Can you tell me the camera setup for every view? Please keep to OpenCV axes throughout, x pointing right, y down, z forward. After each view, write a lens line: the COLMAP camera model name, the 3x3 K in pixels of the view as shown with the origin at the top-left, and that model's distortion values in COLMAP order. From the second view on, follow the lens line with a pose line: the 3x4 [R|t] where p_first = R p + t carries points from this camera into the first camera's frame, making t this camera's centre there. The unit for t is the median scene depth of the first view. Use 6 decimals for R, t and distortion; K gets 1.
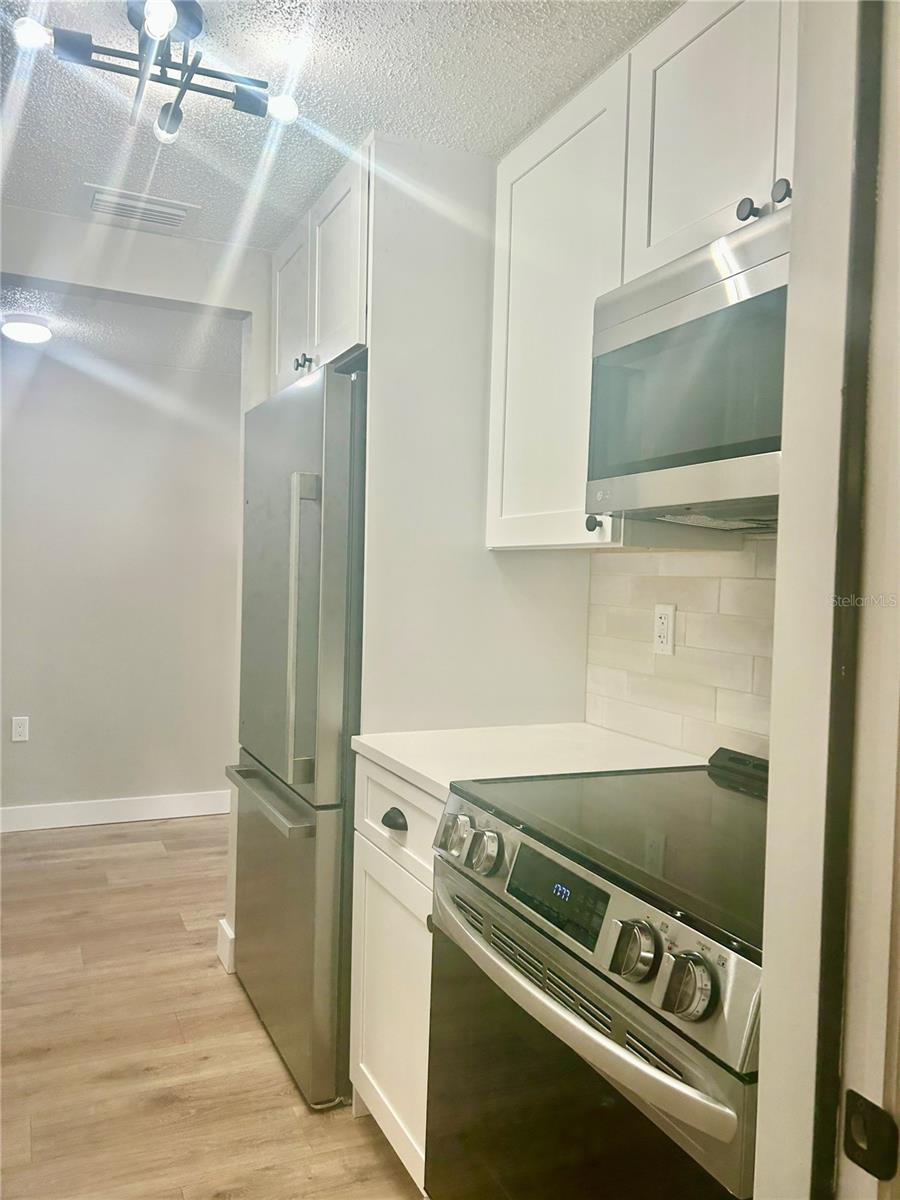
lens RADIAL K [[916.0, 0, 446.4], [0, 916.0, 593.9], [0, 0, 1]] dist [0.002170, -0.006418]
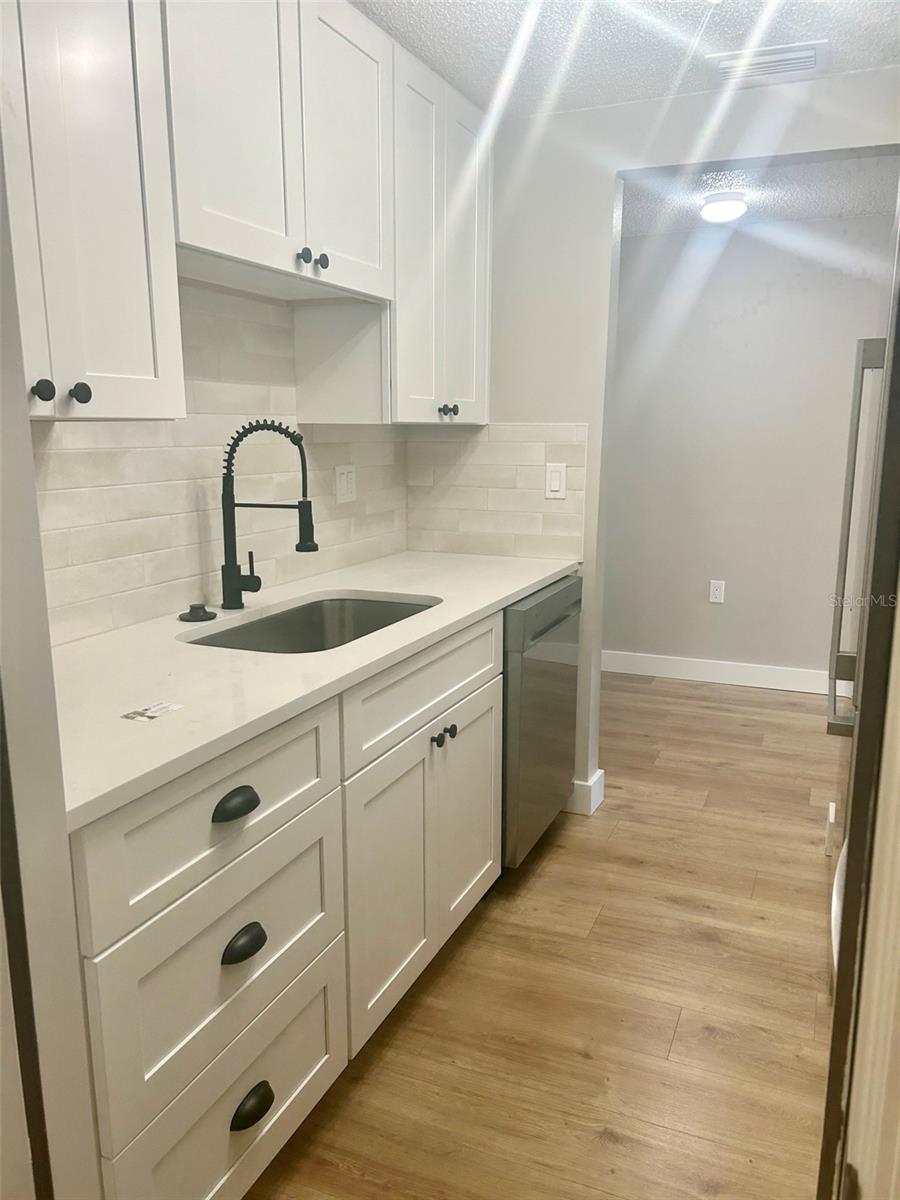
lens RADIAL K [[916.0, 0, 452.2], [0, 916.0, 602.9], [0, 0, 1]] dist [0.002170, -0.006418]
pose [[0.669583, 0.116425, -0.733556, 0.186395], [-0.002547, 0.987992, 0.154482, -0.010693], [0.742733, -0.101570, 0.661839, 0.060912]]
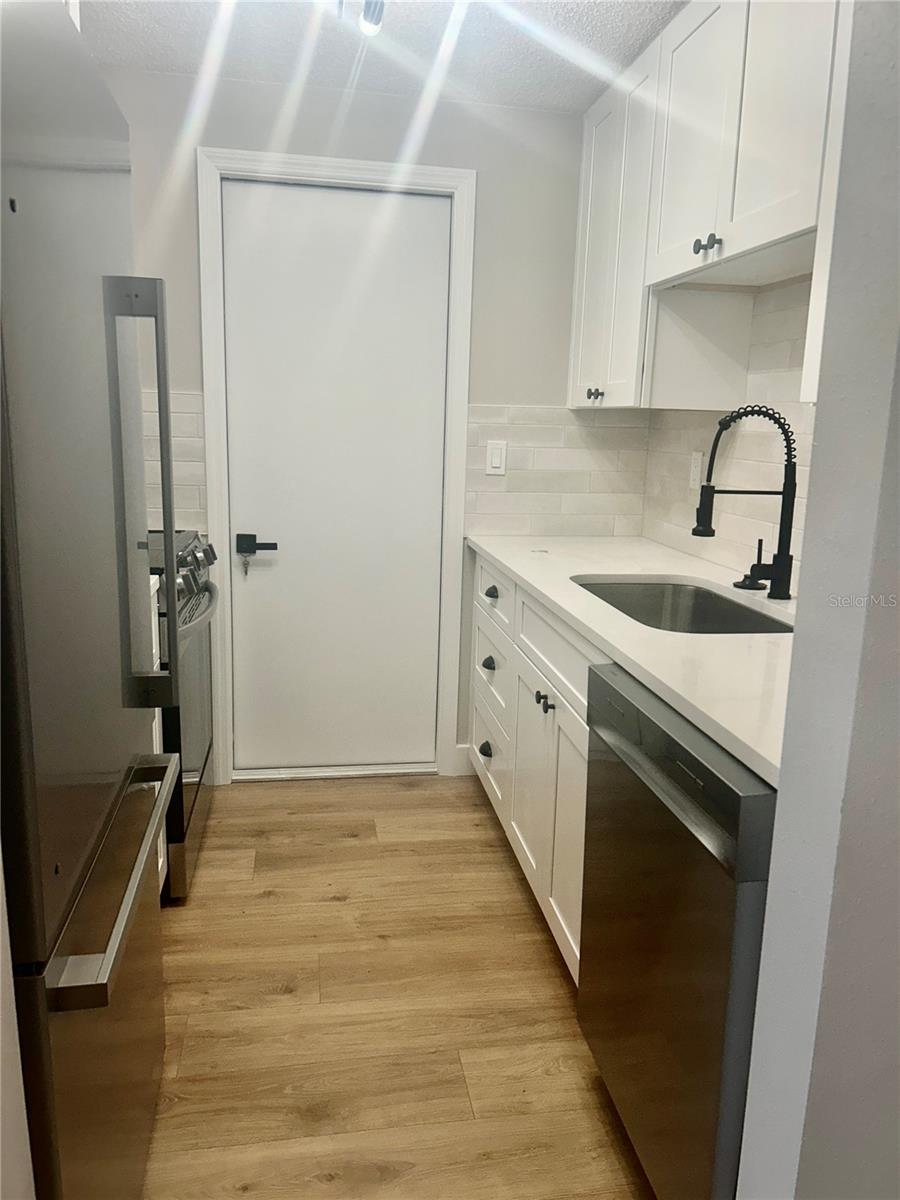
lens RADIAL K [[916.0, 0, 449.6], [0, 916.0, 599.6], [0, 0, 1]] dist [0.002170, -0.006418]
pose [[-0.960541, -0.106586, 0.256906, -0.428498], [-0.046279, 0.972032, 0.230245, -0.047550], [-0.274262, 0.209271, -0.938609, 1.209418]]
